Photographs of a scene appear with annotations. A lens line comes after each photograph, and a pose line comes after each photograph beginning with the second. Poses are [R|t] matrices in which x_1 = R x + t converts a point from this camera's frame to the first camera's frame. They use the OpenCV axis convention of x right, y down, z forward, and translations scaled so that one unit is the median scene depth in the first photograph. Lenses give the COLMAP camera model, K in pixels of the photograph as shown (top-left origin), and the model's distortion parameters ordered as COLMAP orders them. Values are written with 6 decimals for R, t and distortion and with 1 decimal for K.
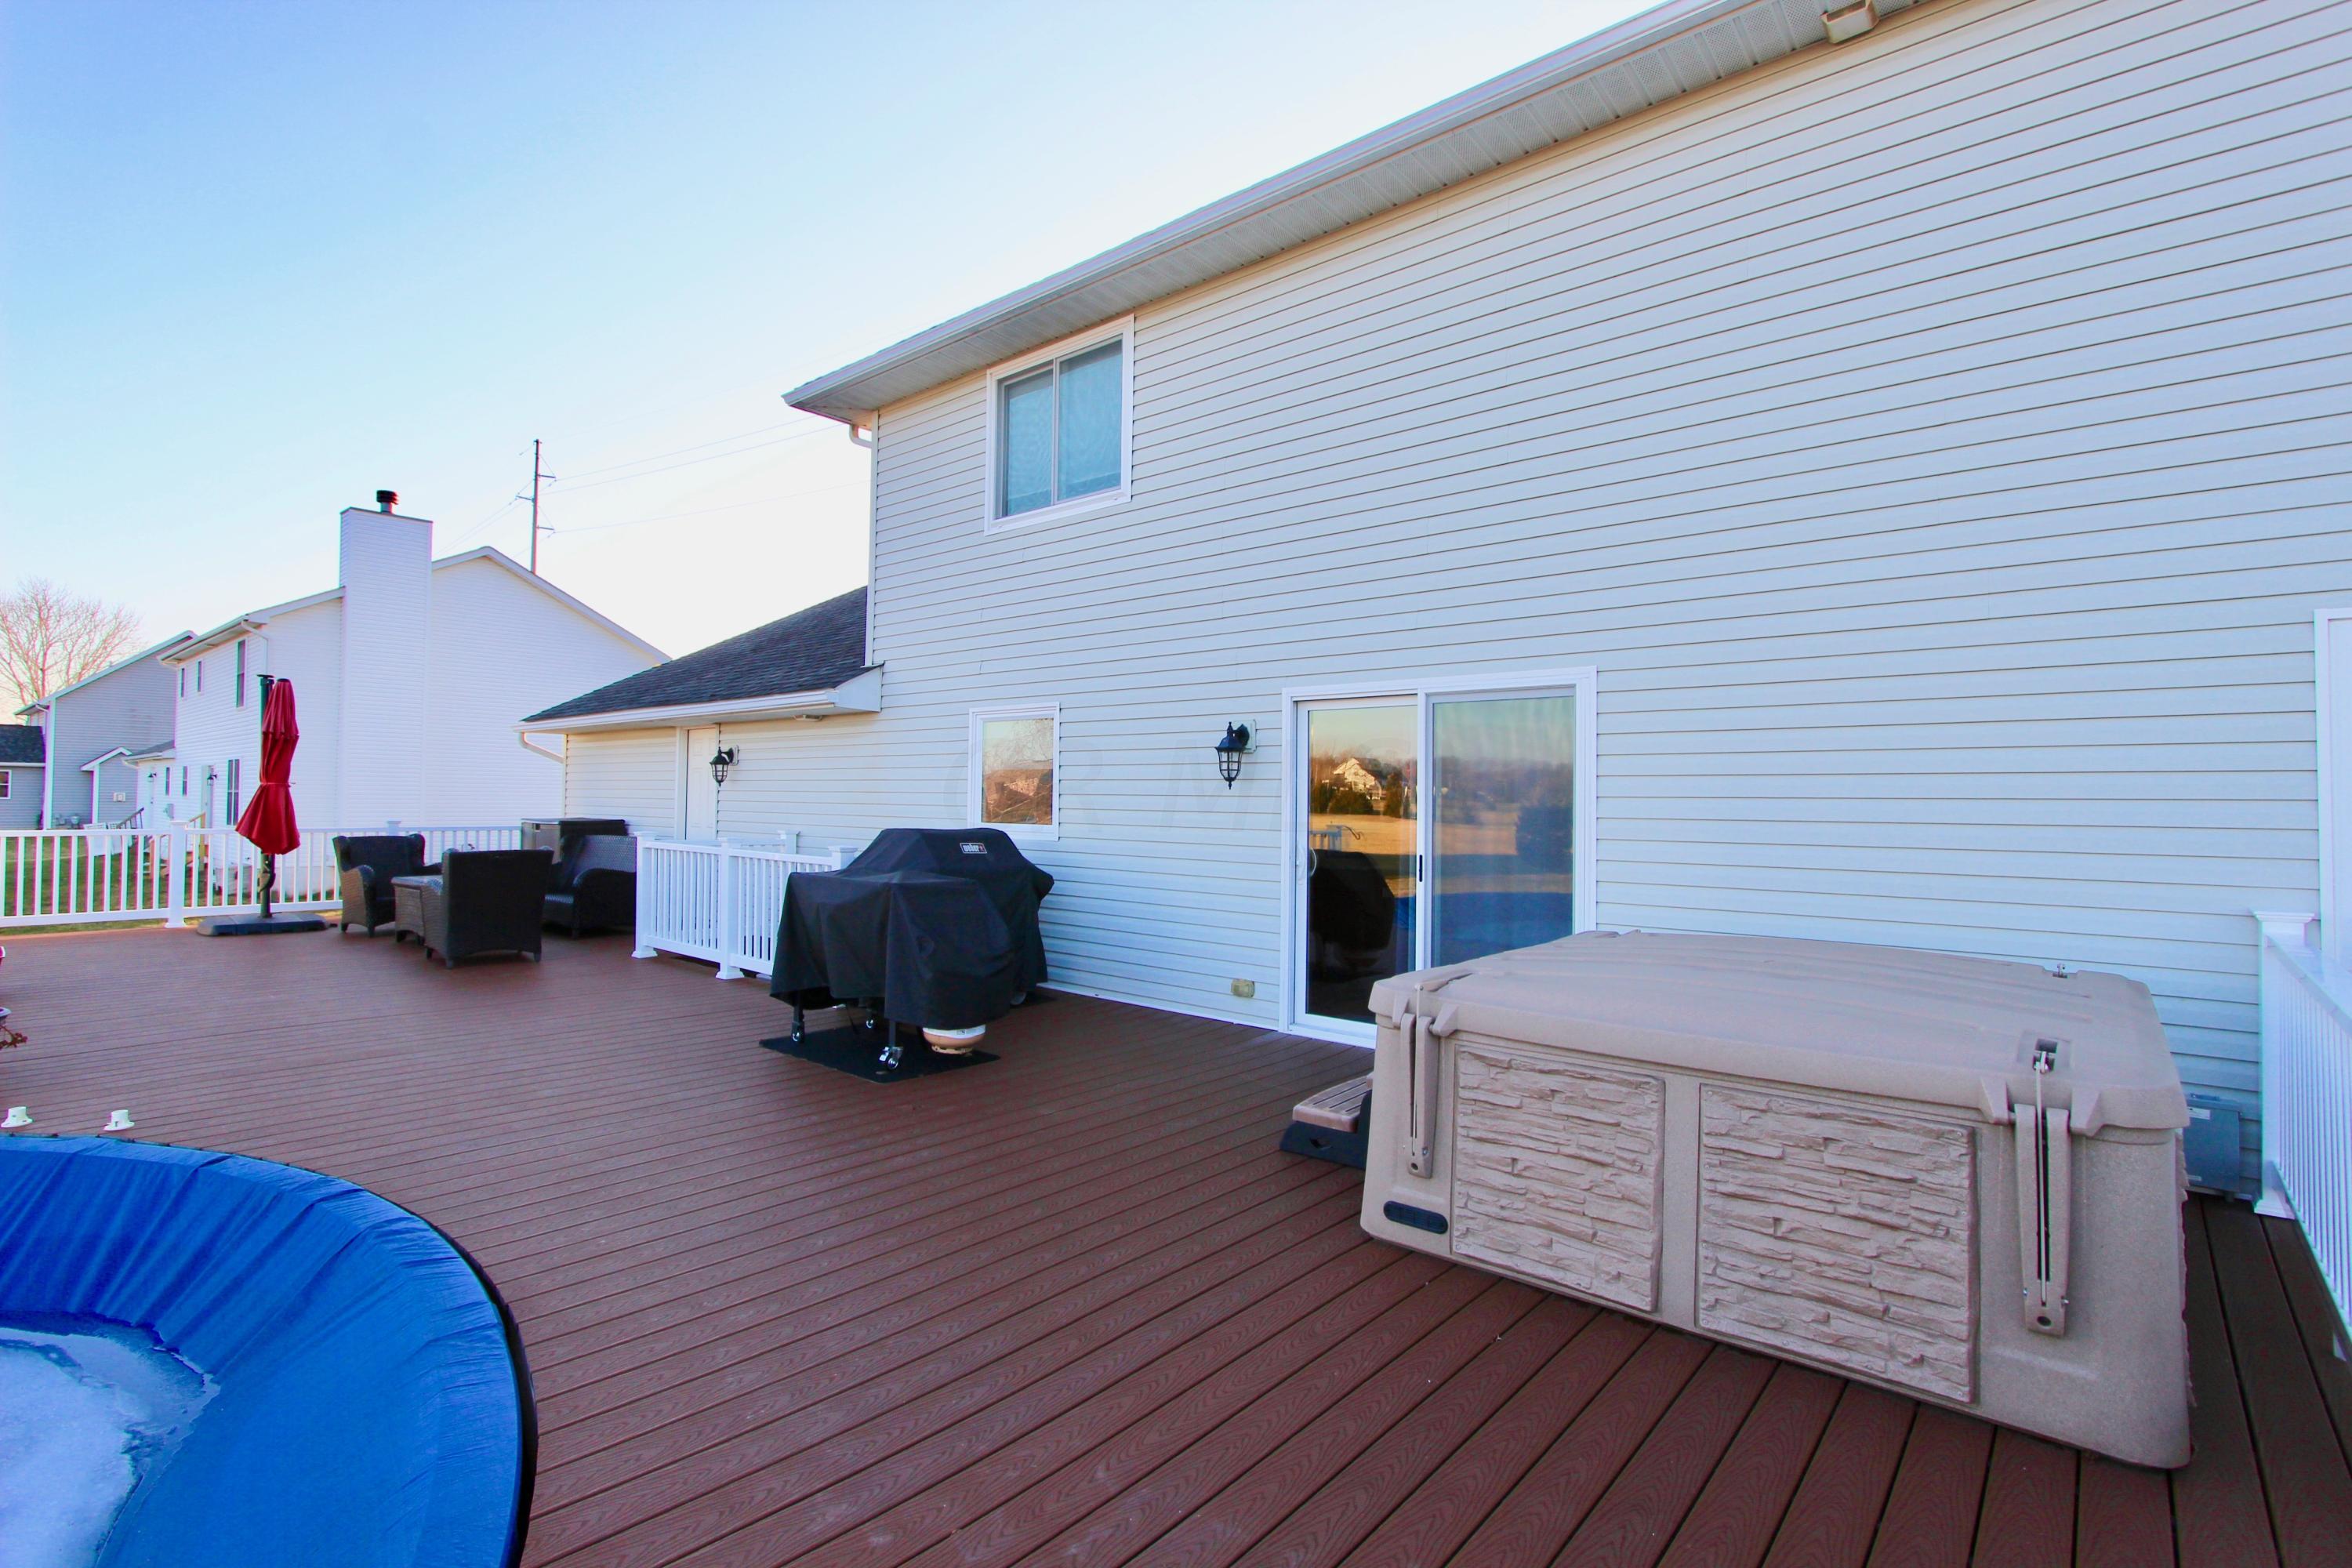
lens RADIAL K [[1089.6, 0, 1187.9], [0, 1089.6, 784.6], [0, 0, 1]] dist [-0.021769, 0.001495]
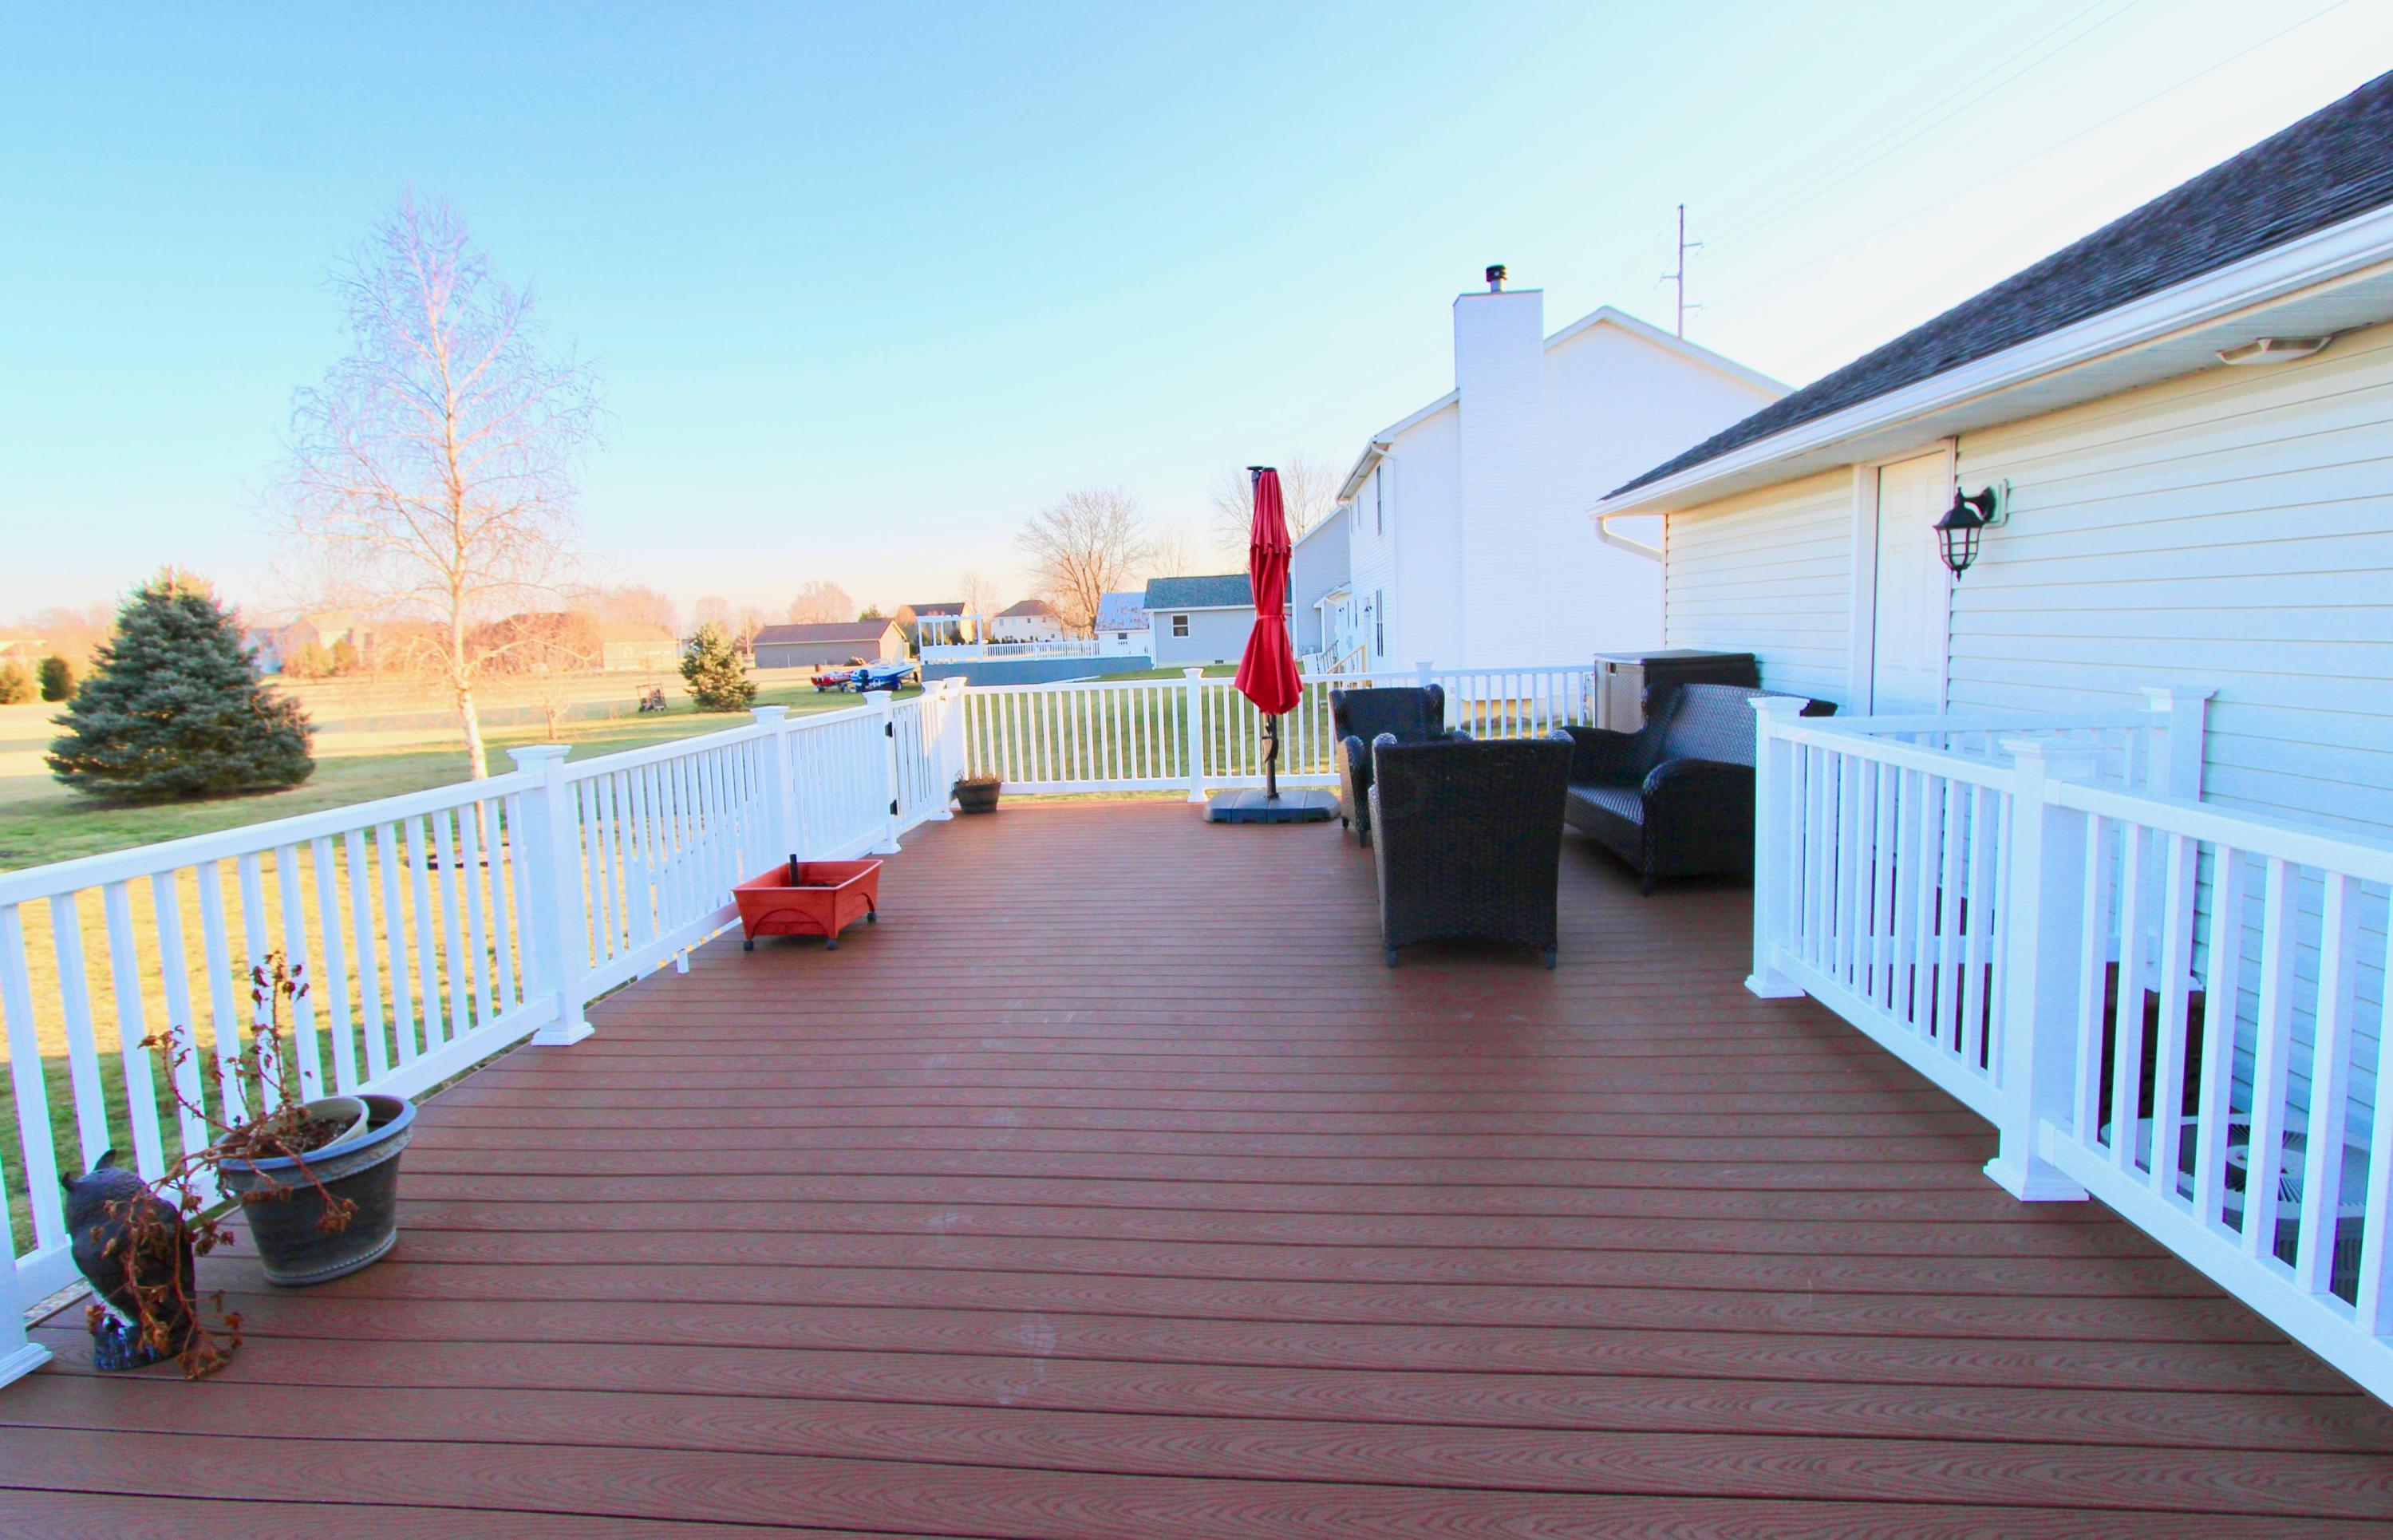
lens RADIAL K [[1150.4, 0, 1195.0], [0, 1150.4, 760.7], [0, 0, 1]] dist [-0.003217, 0.000077]
pose [[0.579075, 0.059383, -0.813109, -0.230279], [0.058776, 0.991708, 0.114286, 0.003014], [0.813153, -0.113971, 0.570782, 0.481587]]
